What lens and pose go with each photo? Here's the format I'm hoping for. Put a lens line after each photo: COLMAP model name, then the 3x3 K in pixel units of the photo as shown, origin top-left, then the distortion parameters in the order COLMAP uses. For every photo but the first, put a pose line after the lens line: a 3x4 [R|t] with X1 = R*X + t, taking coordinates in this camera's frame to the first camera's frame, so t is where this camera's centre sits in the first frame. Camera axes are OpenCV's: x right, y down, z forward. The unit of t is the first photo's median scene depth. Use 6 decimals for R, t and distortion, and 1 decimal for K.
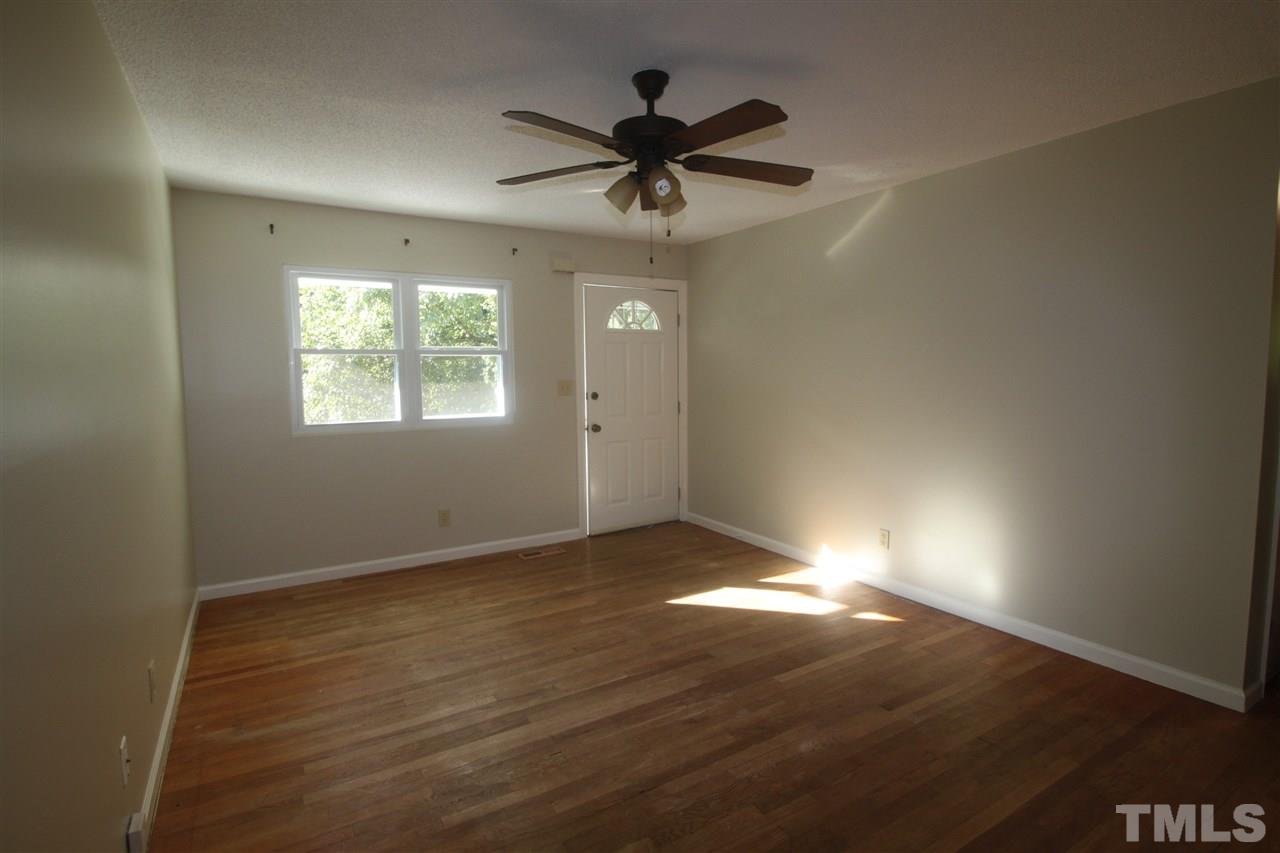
lens RADIAL K [[639.4, 0, 637.4], [0, 639.4, 420.6], [0, 0, 1]] dist [0.001871, -0.012925]
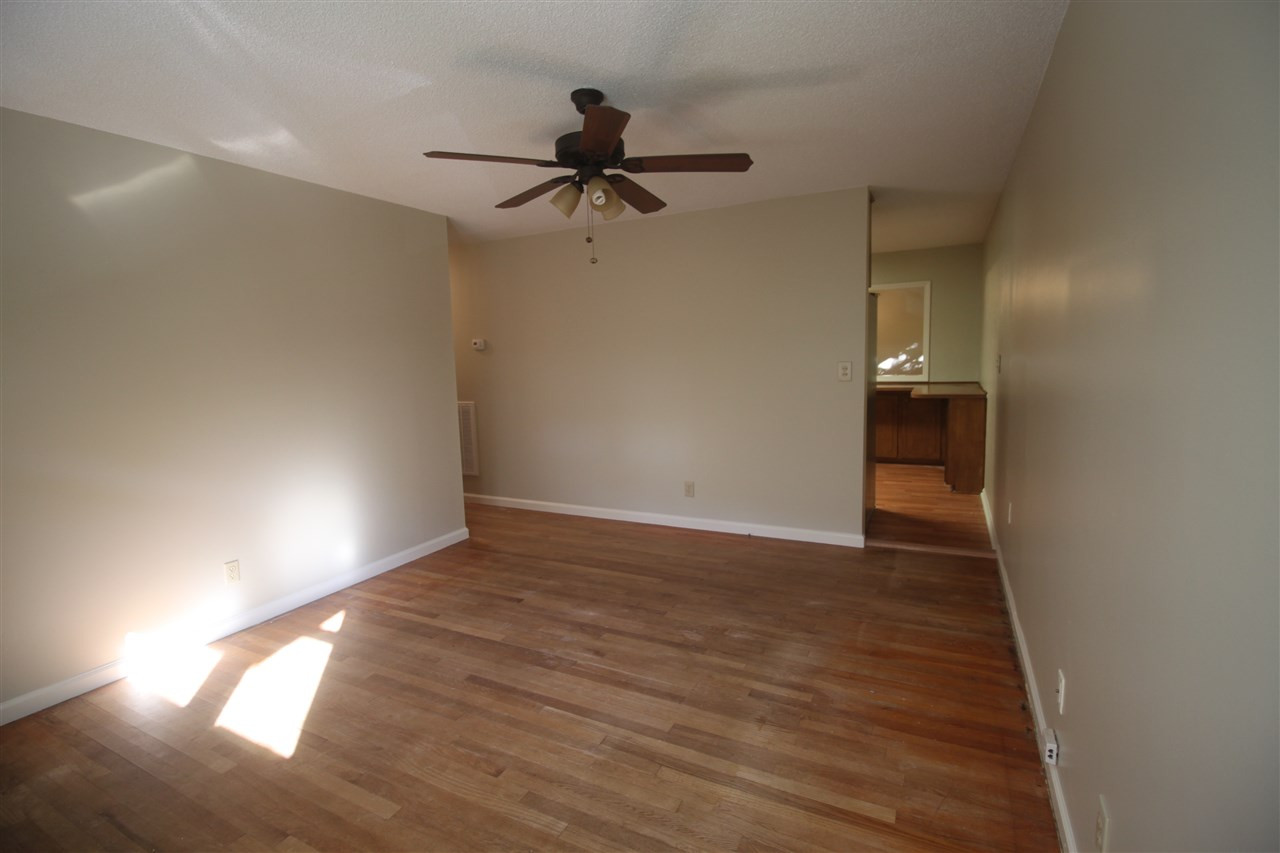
lens RADIAL K [[597.7, 0, 640.0], [0, 597.7, 426.5], [0, 0, 1]] dist [-0.024487, -0.000302]
pose [[-0.527734, -0.078181, 0.845804, -0.824147], [0.107969, 0.981504, 0.158091, -0.107452], [-0.842520, 0.174751, -0.509532, 1.361432]]
